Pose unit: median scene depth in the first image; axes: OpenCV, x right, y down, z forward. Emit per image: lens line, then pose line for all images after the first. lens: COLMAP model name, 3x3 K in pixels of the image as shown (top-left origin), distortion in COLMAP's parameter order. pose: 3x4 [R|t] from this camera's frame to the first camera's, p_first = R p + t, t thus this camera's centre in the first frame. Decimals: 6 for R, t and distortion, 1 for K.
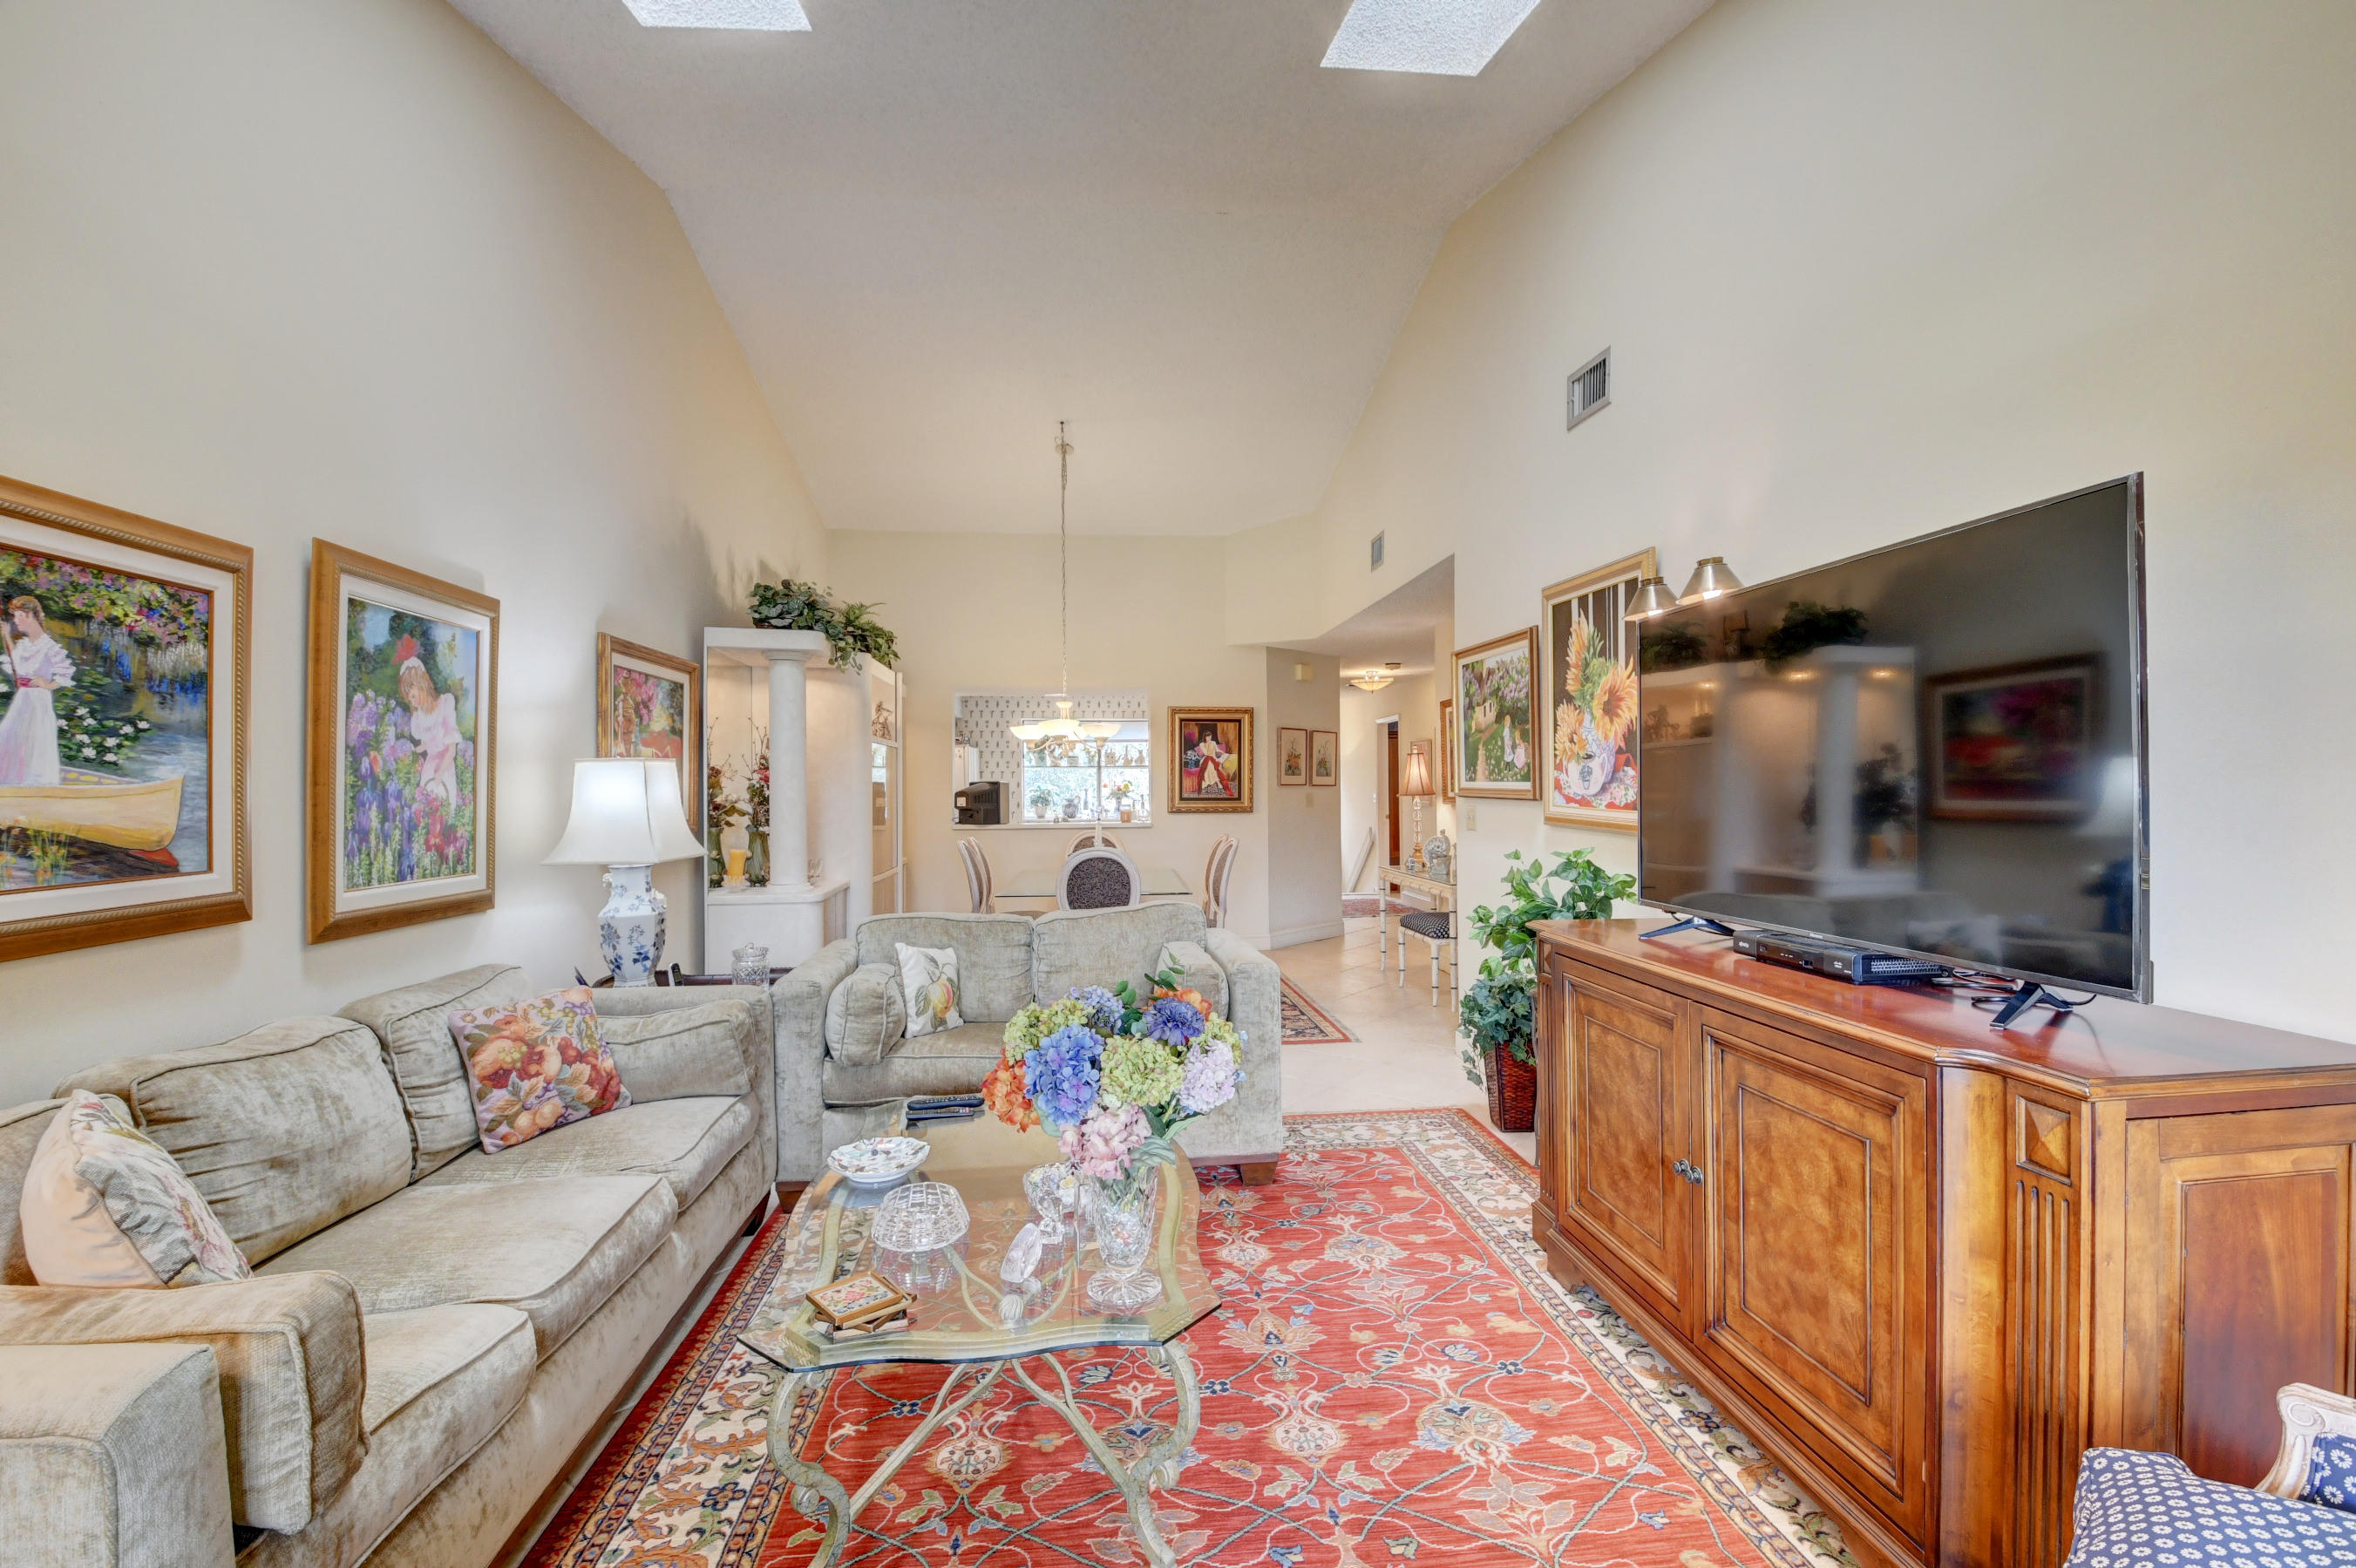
lens RADIAL K [[1037.8, 0, 1183.6], [0, 1037.8, 791.5], [0, 0, 1]] dist [0.000720, -0.016124]
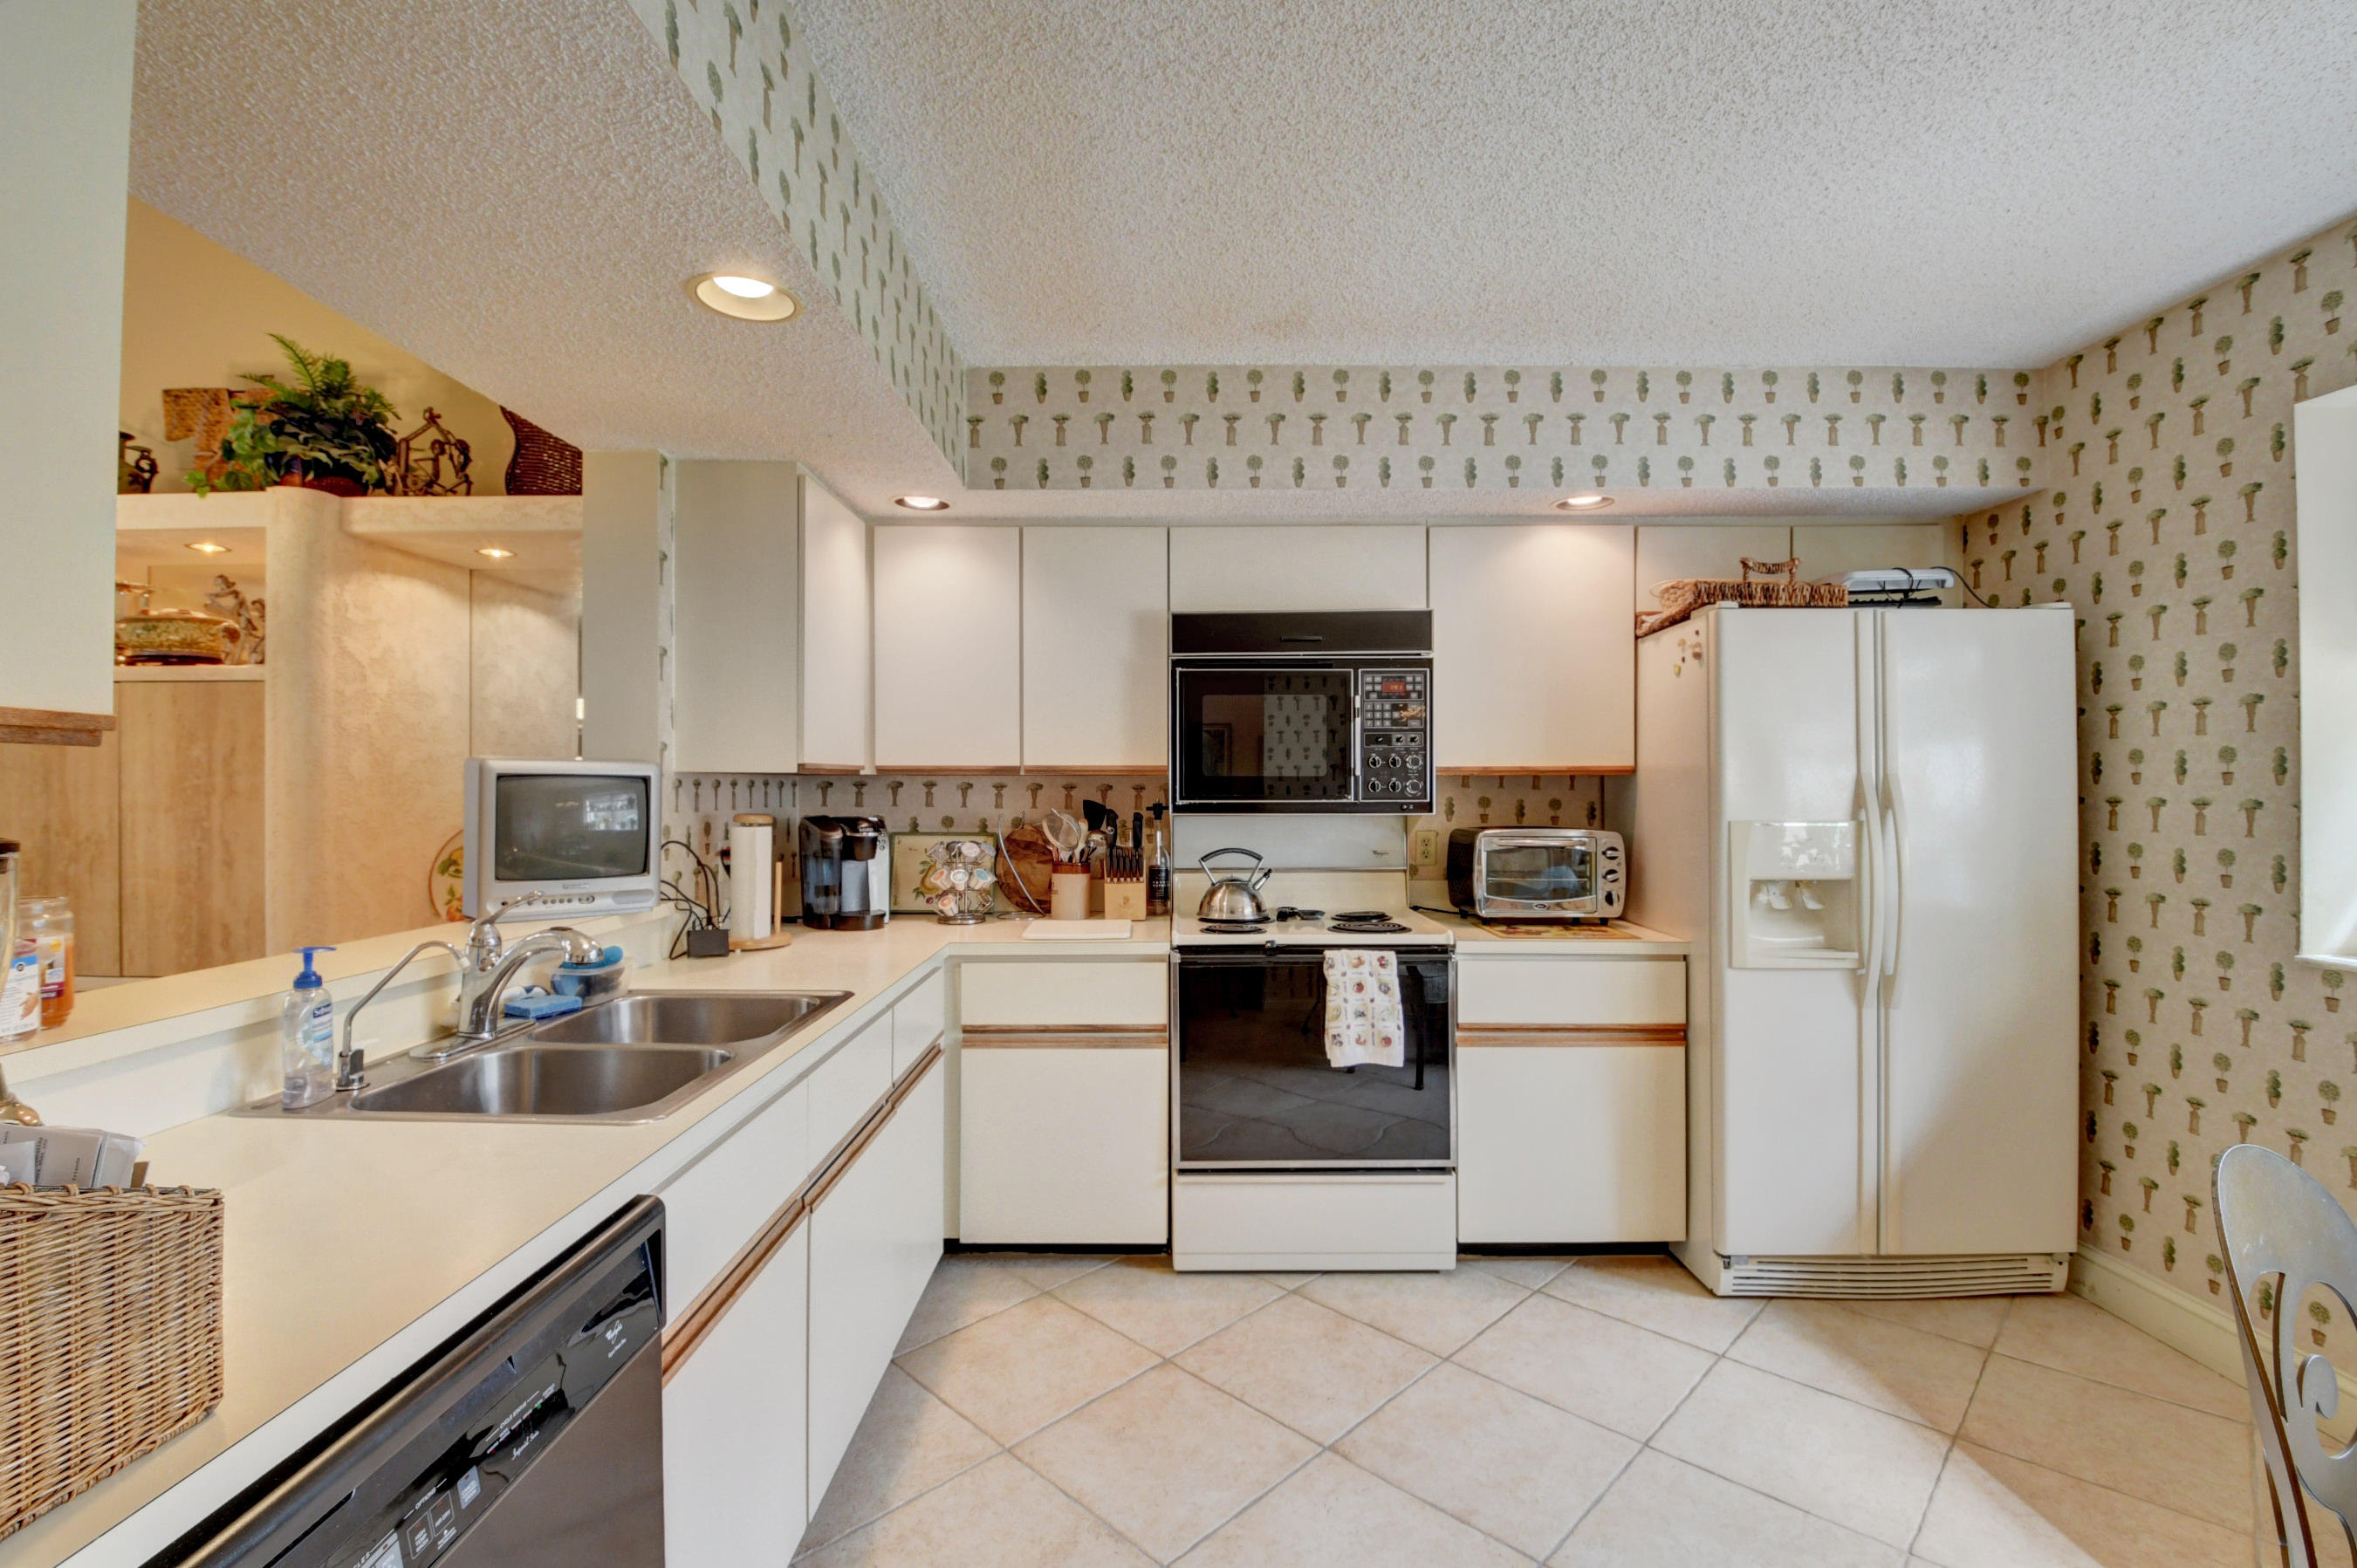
lens RADIAL K [[1038.2, 0, 1175.0], [0, 1038.2, 782.0], [0, 0, 1]] dist [0.000720, -0.016124]
pose [[-0.118483, 0.005051, -0.992943, 0.064323], [-0.002594, 0.999982, 0.005397, -0.005595], [0.992953, 0.003215, -0.118467, 1.212120]]
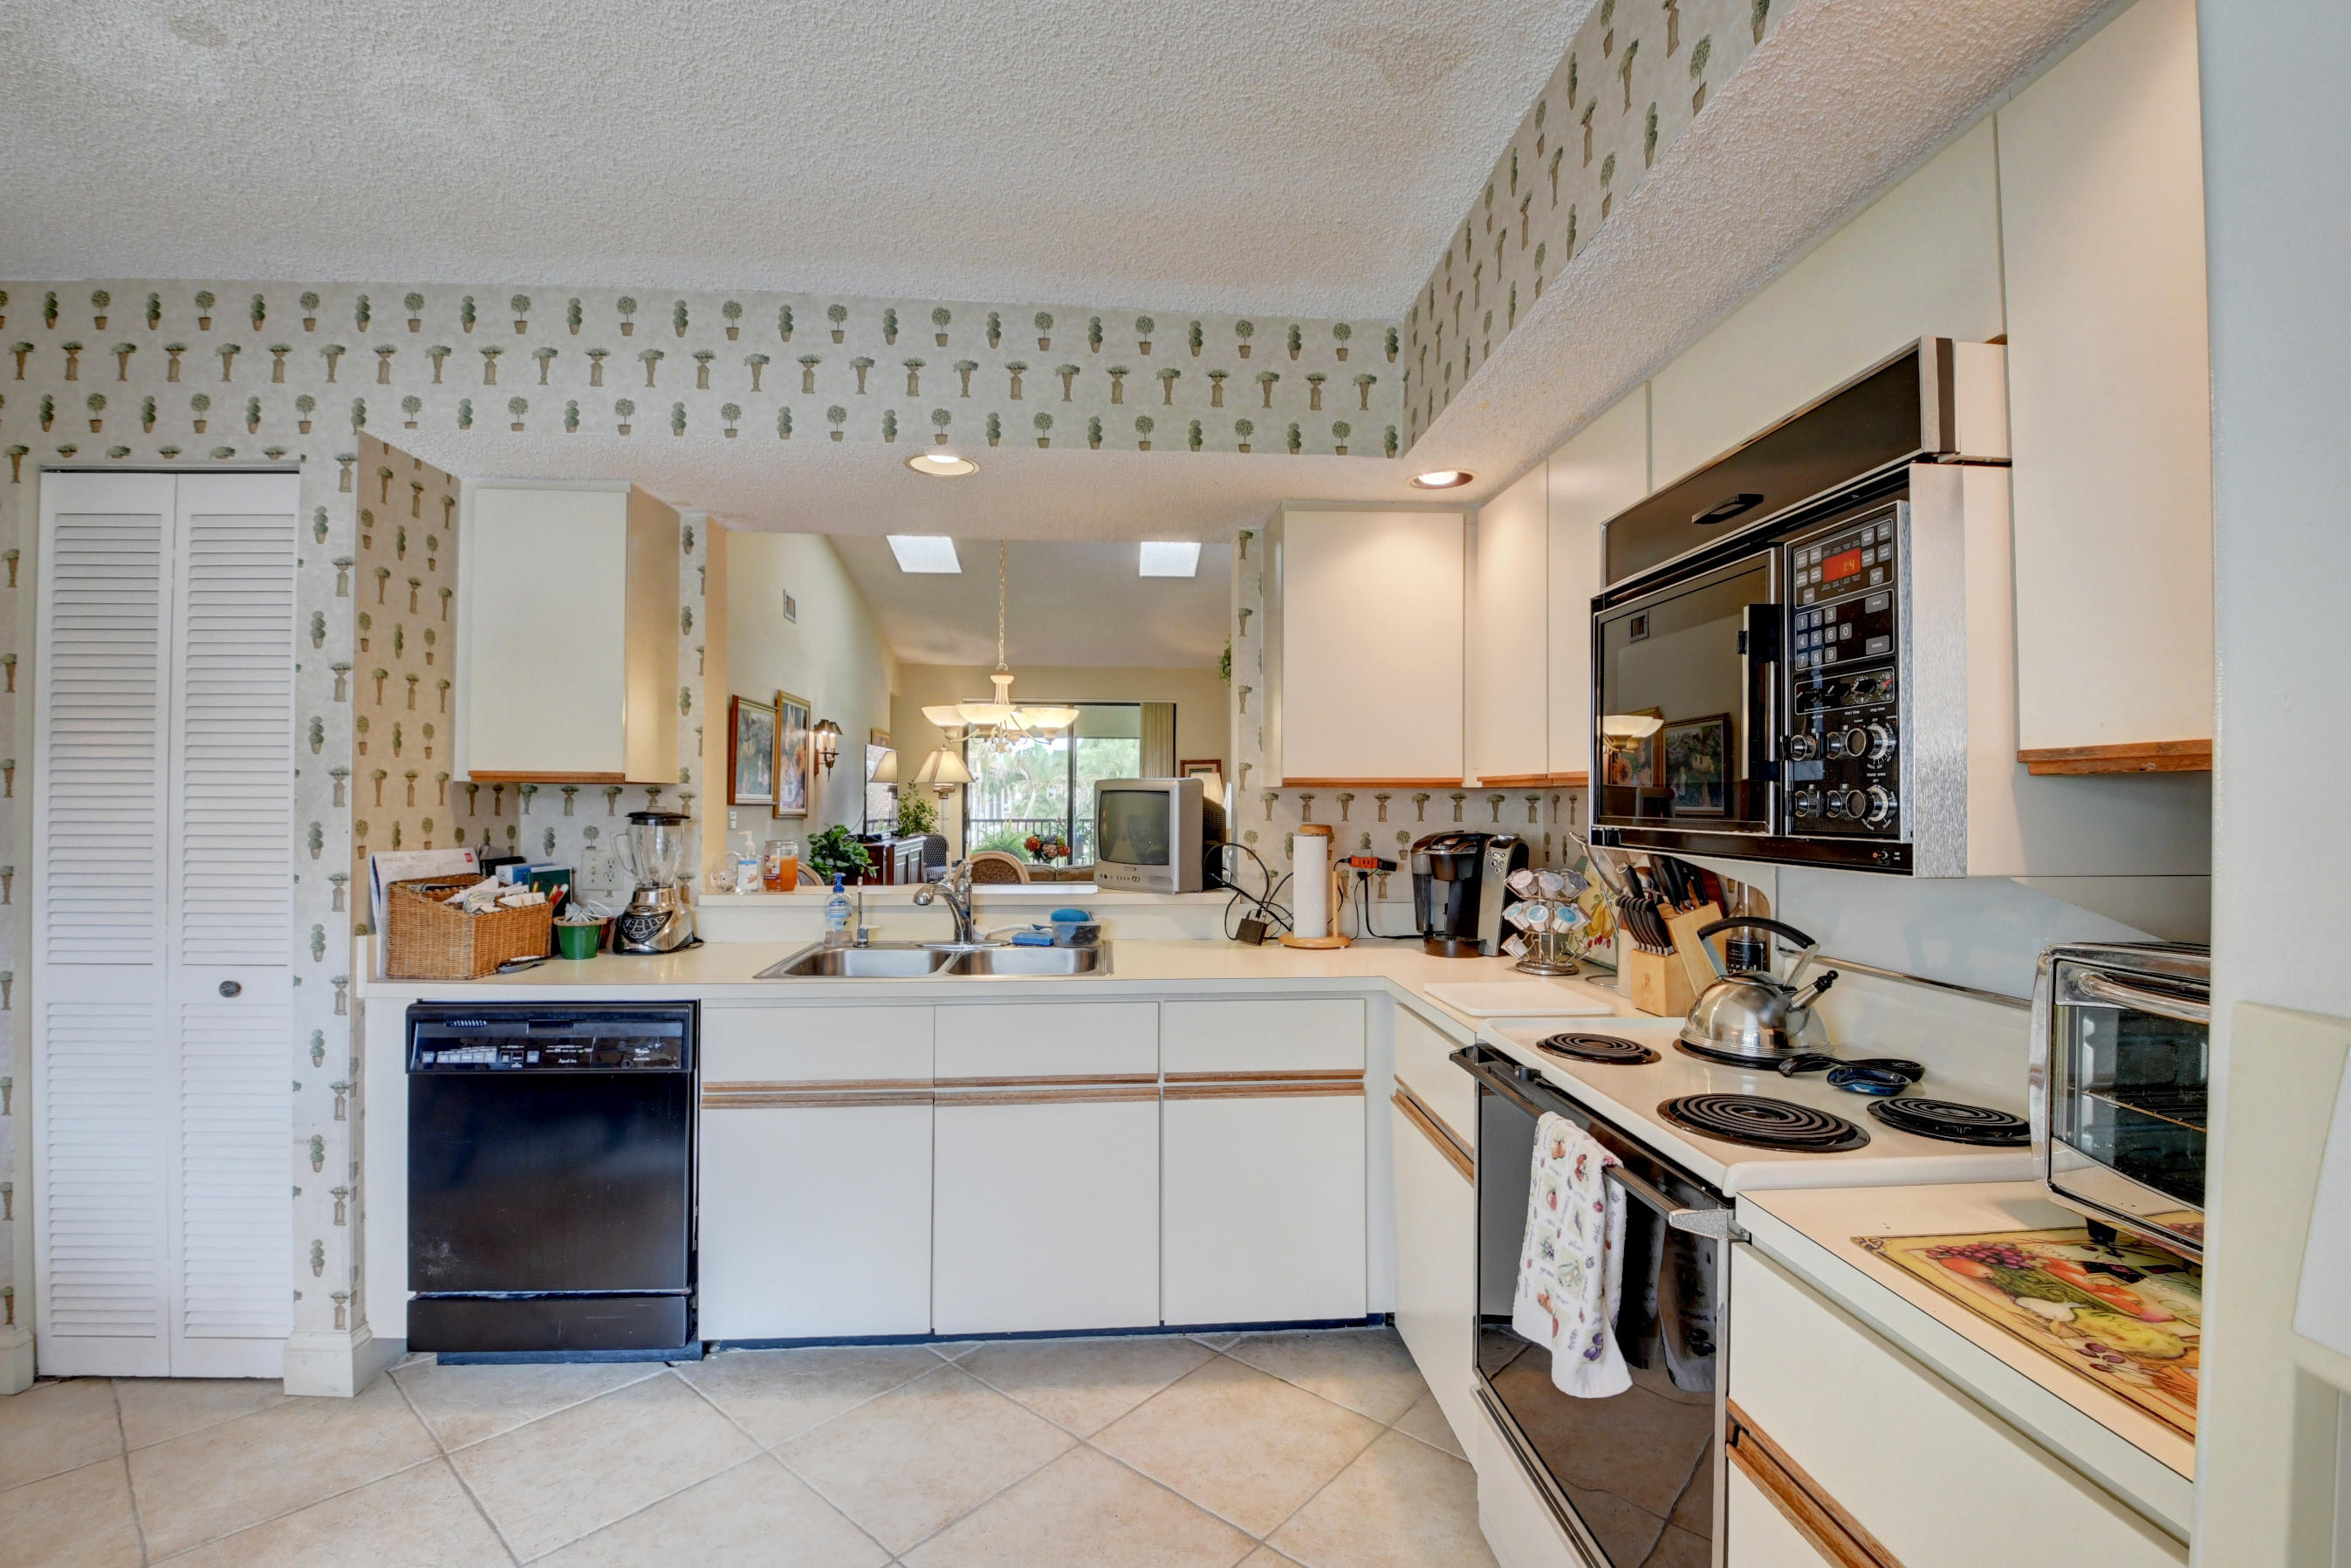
lens RADIAL K [[1035.6, 0, 1173.2], [0, 1035.6, 789.1], [0, 0, 1]] dist [0.000720, -0.016124]
pose [[-0.998798, 0.004251, 0.048827, -0.220624], [0.004056, 0.999983, -0.004095, -0.004244], [-0.048843, -0.003893, -0.998799, 1.403521]]
